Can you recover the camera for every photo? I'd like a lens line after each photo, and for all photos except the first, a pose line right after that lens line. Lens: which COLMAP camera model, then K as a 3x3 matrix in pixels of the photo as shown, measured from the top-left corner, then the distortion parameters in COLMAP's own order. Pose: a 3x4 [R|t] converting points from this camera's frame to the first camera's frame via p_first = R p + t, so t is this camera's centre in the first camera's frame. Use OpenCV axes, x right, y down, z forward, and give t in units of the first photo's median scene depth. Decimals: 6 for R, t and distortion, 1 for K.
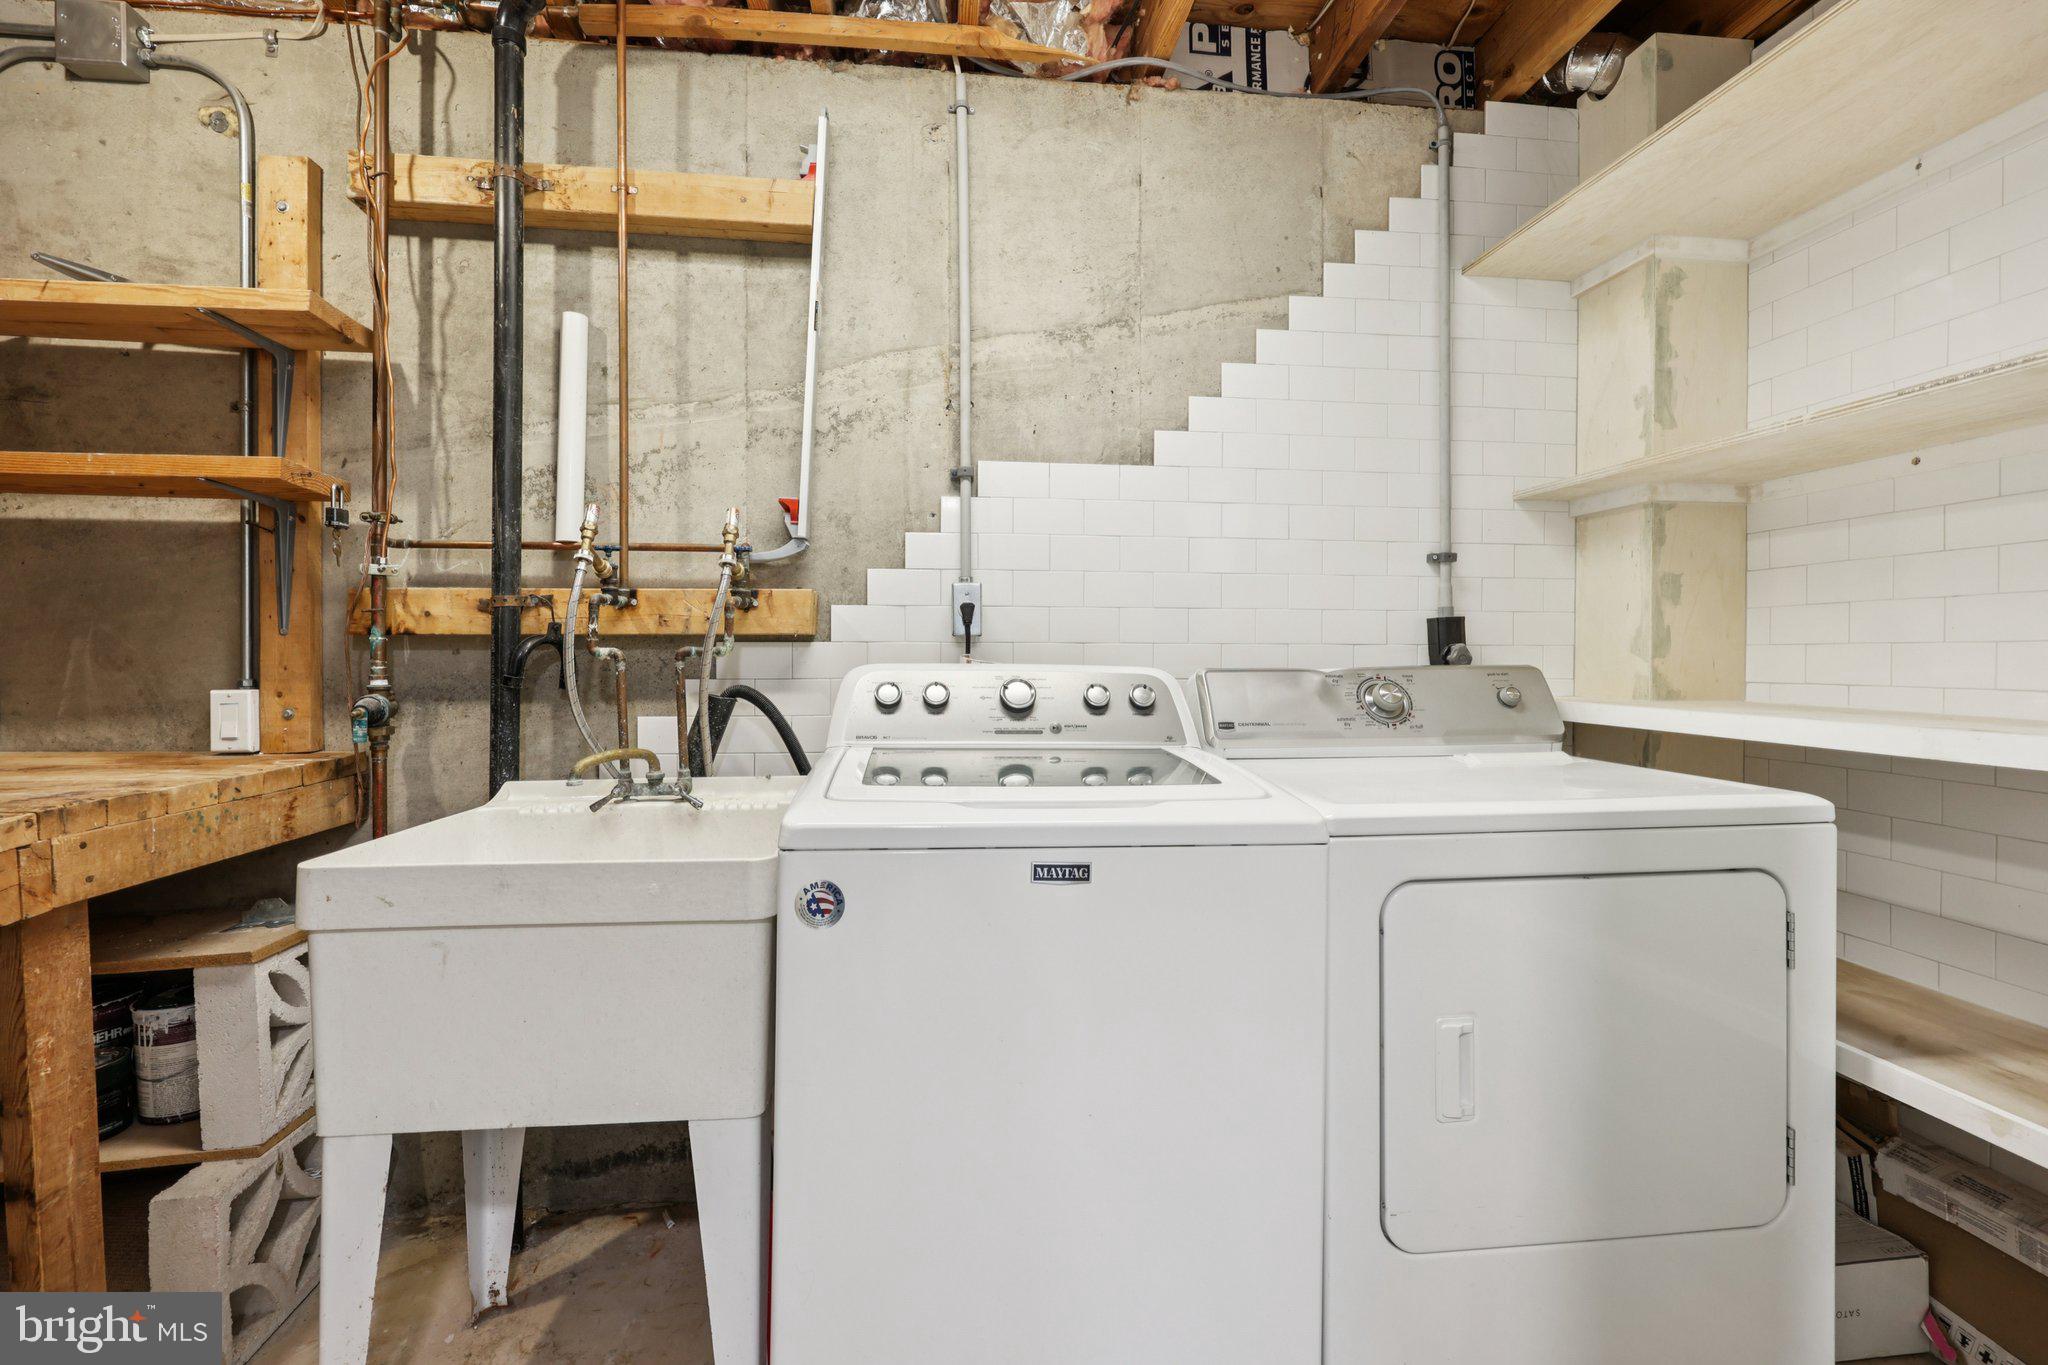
lens RADIAL K [[839.7, 0, 1021.7], [0, 839.7, 658.2], [0, 0, 1]] dist [-0.000748, -0.000164]
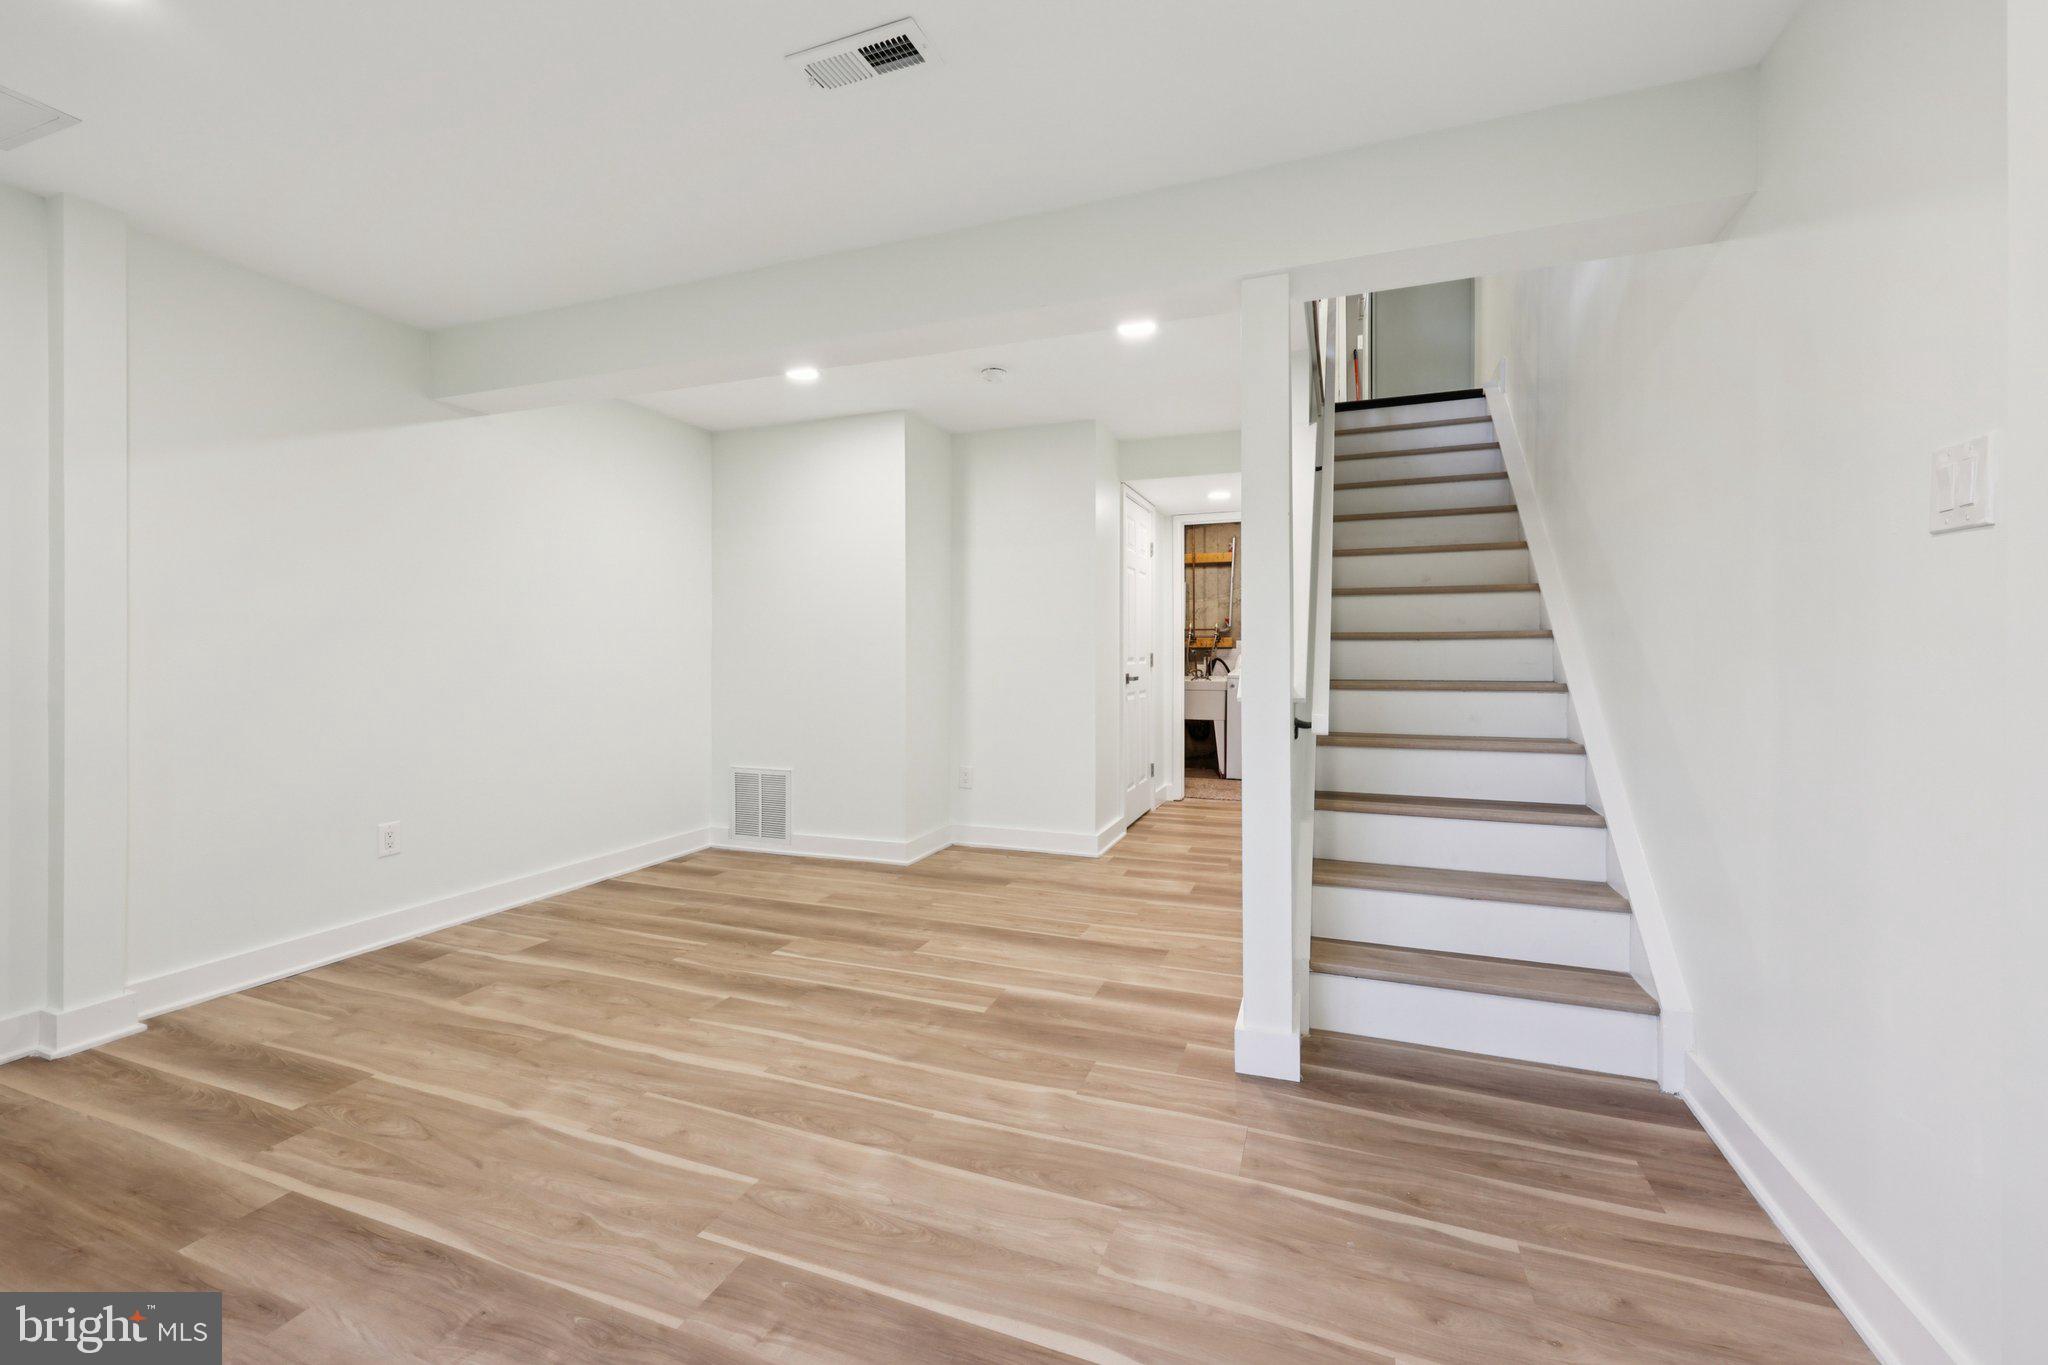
lens RADIAL K [[816.7, 0, 1040.8], [0, 816.7, 658.1], [0, 0, 1]] dist [0.002077, 0.000224]
pose [[0.883197, -0.003595, -0.468989, 1.052368], [0.003363, 0.999993, -0.001331, 0.041621], [0.468991, -0.000402, 0.883203, -3.923830]]
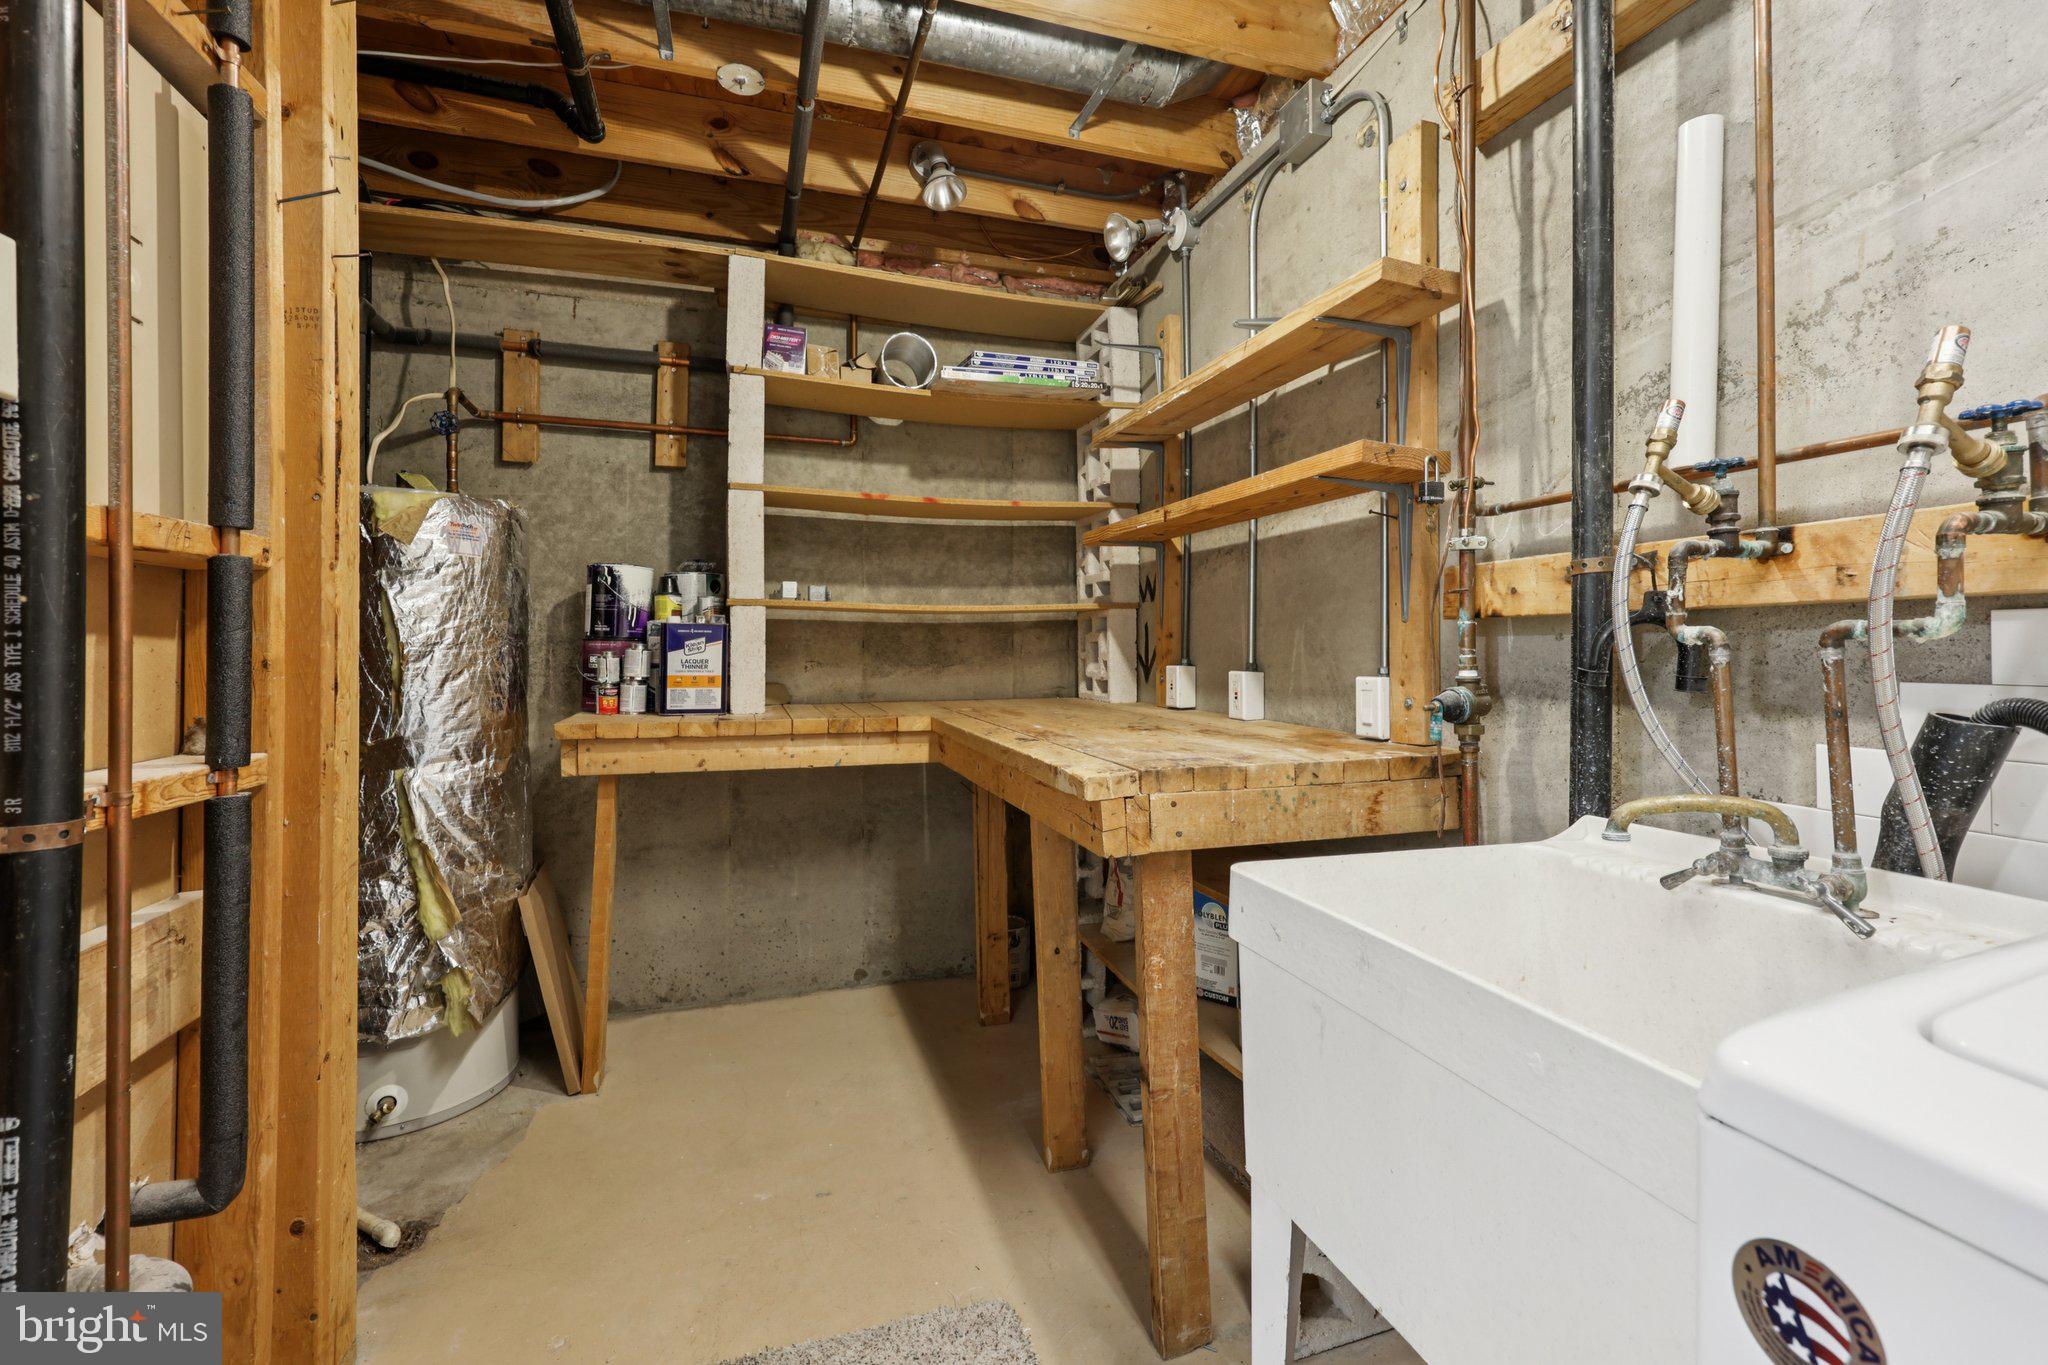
lens RADIAL K [[885.8, 0, 1058.2], [0, 885.8, 638.9], [0, 0, 1]] dist [0.002459, 0.000311]
pose [[0.200543, -0.012521, -0.979605, 0.046241], [0.000590, 0.999920, -0.012660, 0.004523], [0.979685, 0.001961, 0.200534, 0.398318]]
